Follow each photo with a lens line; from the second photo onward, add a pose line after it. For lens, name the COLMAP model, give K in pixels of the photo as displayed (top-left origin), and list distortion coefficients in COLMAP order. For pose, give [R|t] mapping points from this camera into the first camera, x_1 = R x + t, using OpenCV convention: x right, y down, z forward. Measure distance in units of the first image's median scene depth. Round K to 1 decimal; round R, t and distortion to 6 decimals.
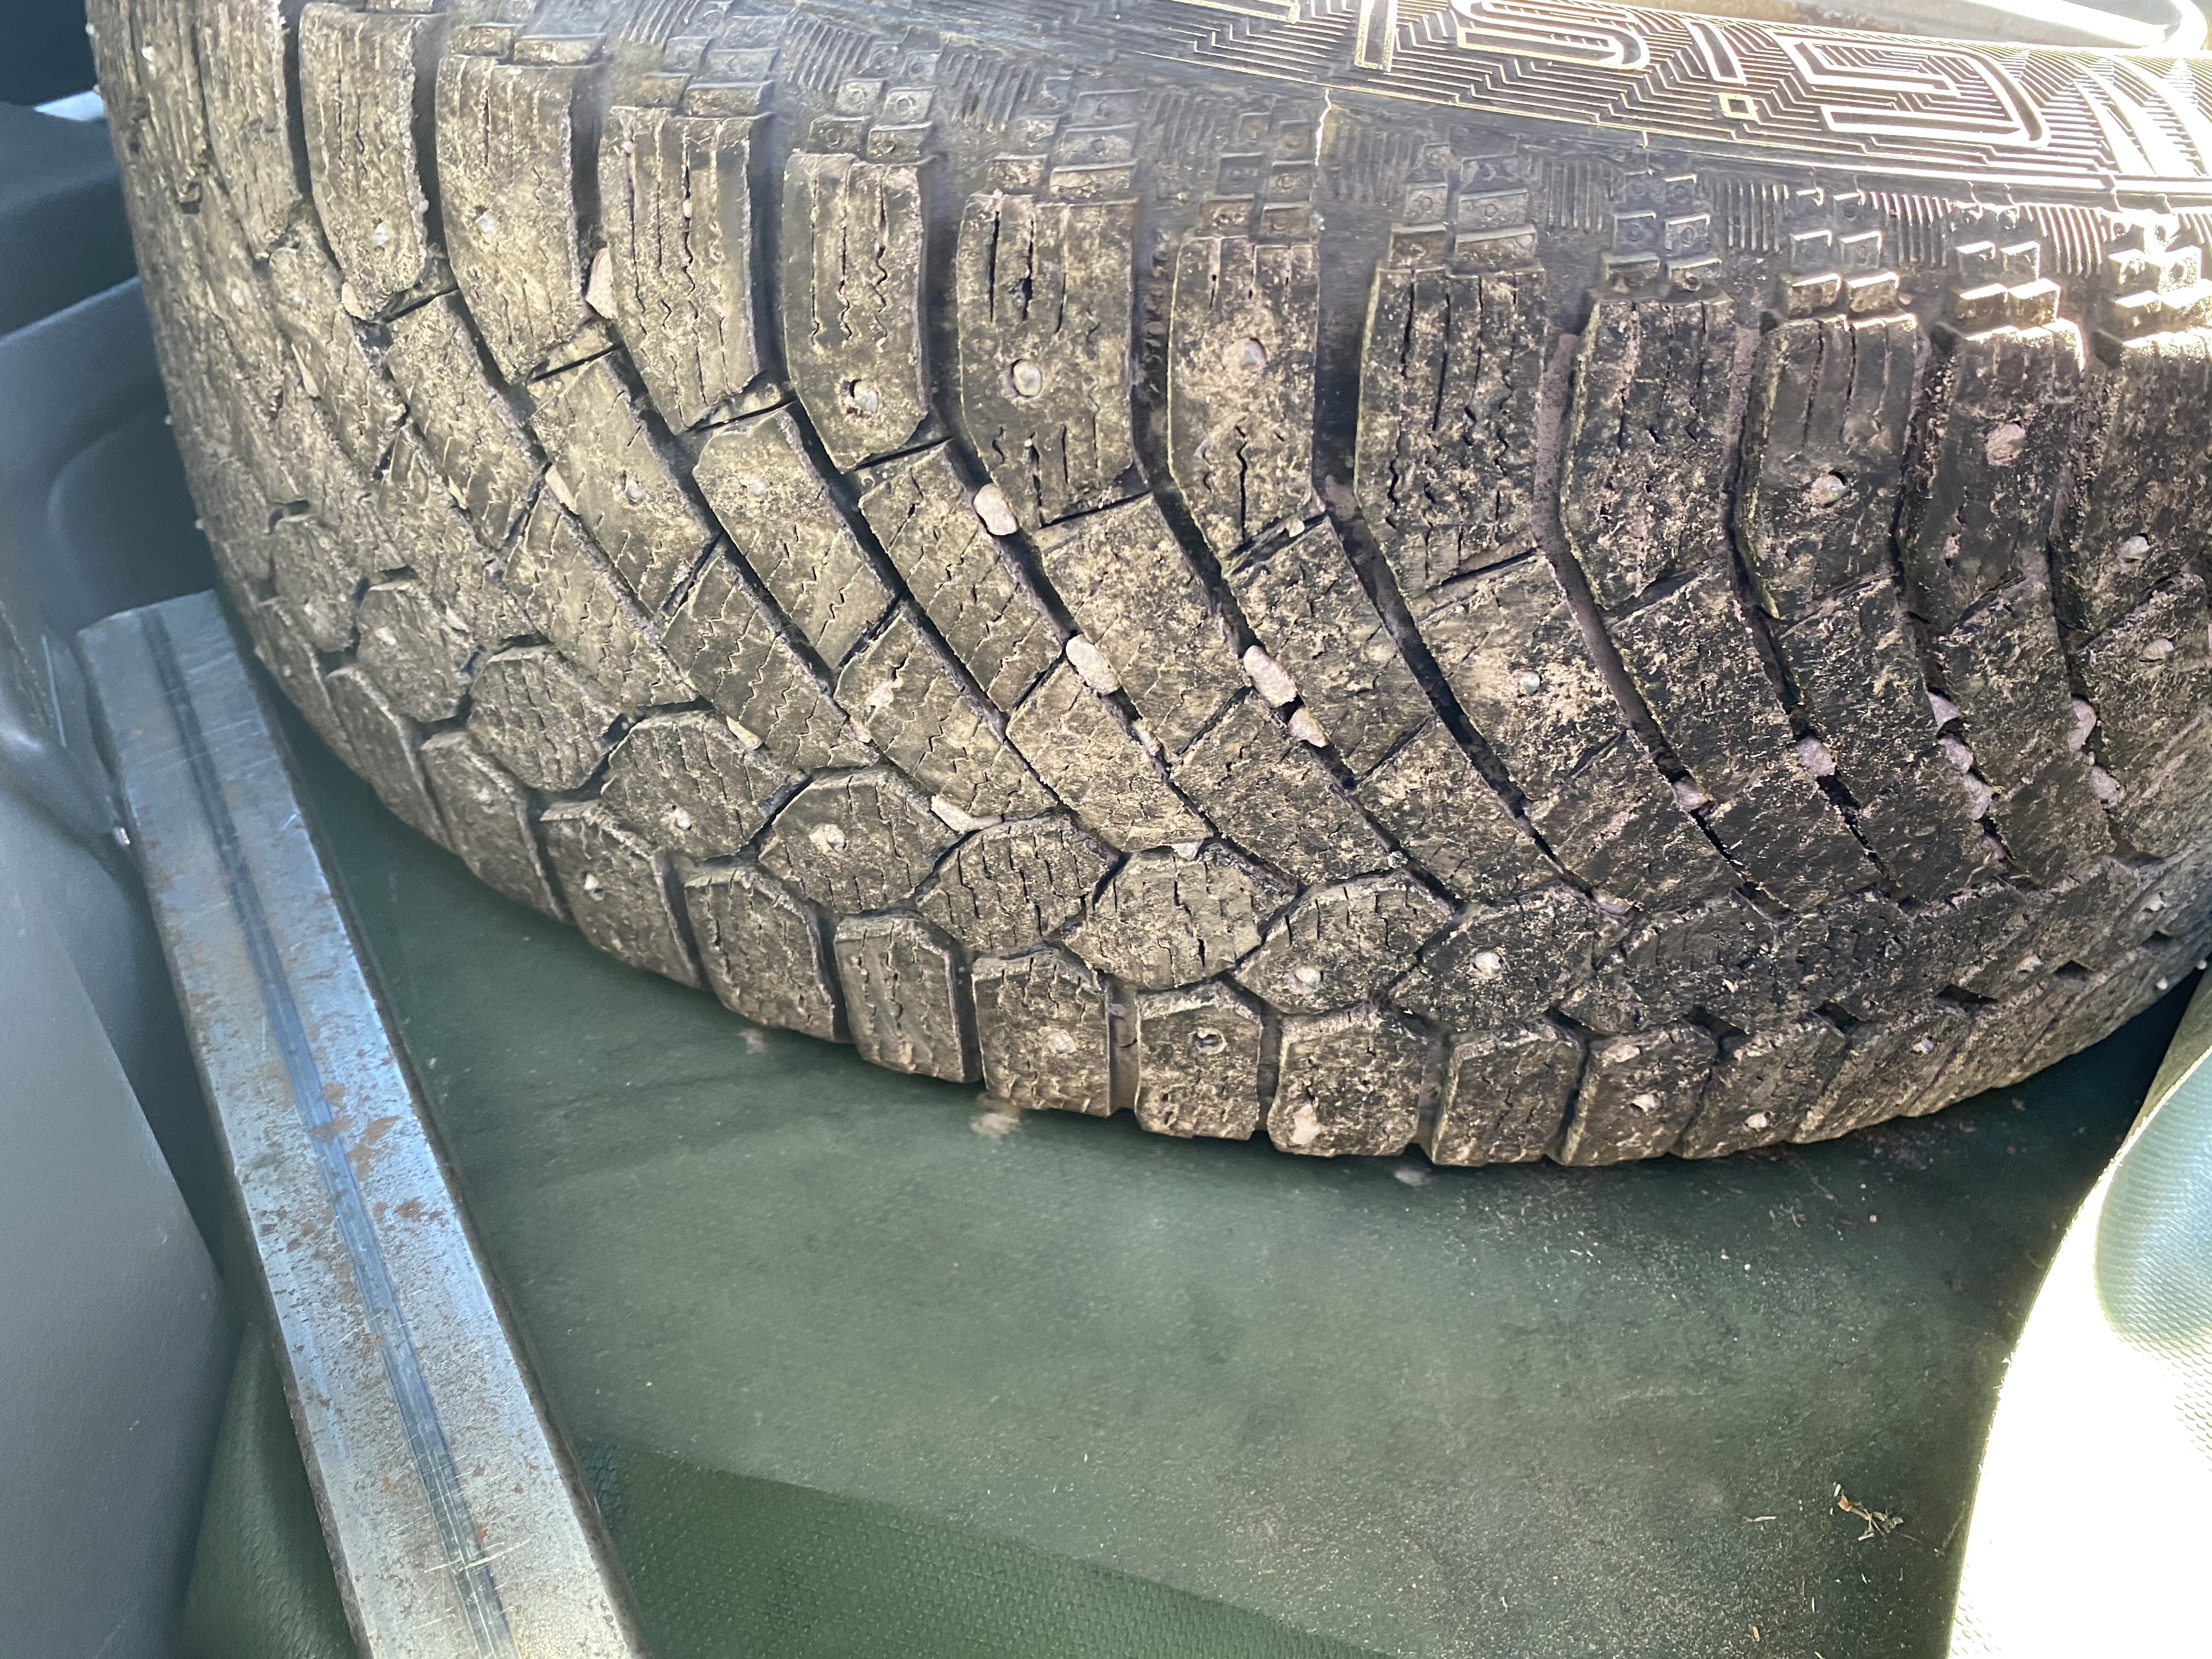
lens RADIAL K [[1680.2, 0, 1100.4], [0, 1680.2, 825.0], [0, 0, 1]] dist [0.030582, -0.028015]
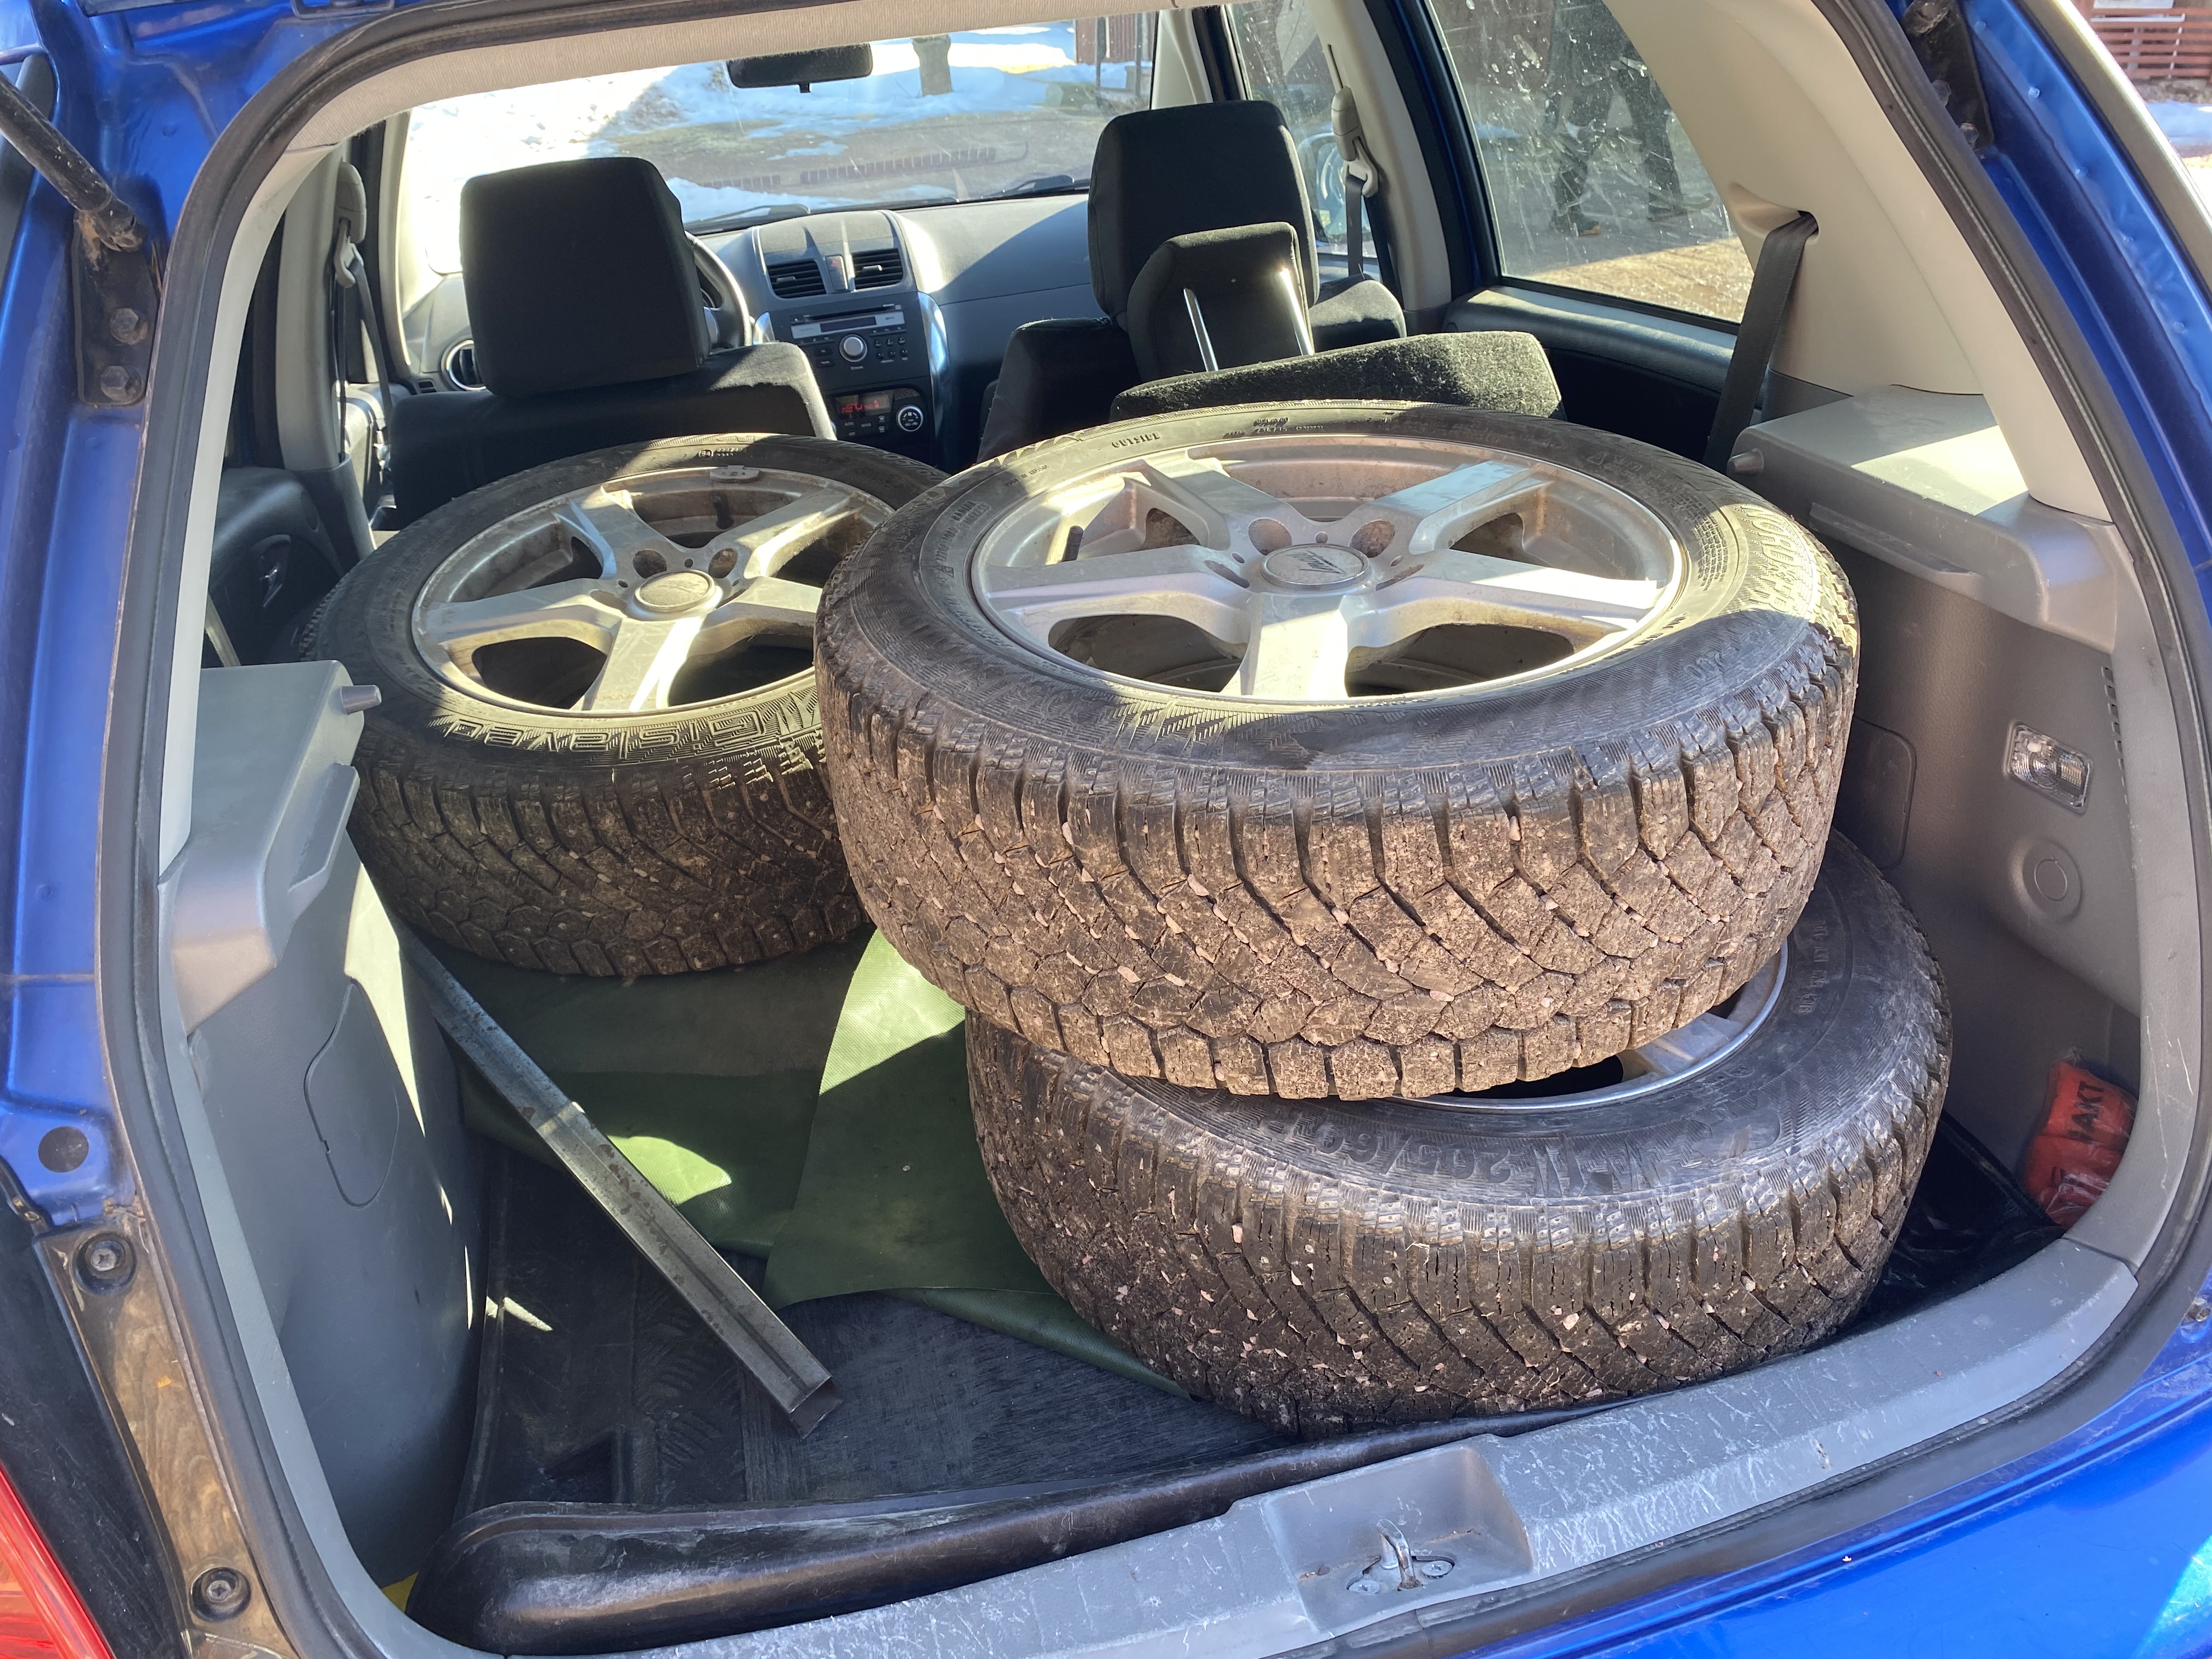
lens RADIAL K [[1680.2, 0, 1108.9], [0, 1680.2, 831.3], [0, 0, 1]] dist [0.030582, -0.028015]
pose [[0.969004, -0.238998, 0.062541, 1.103896], [0.237252, 0.970849, 0.034101, -0.047441], [-0.068868, -0.018206, 0.997460, -3.826142]]
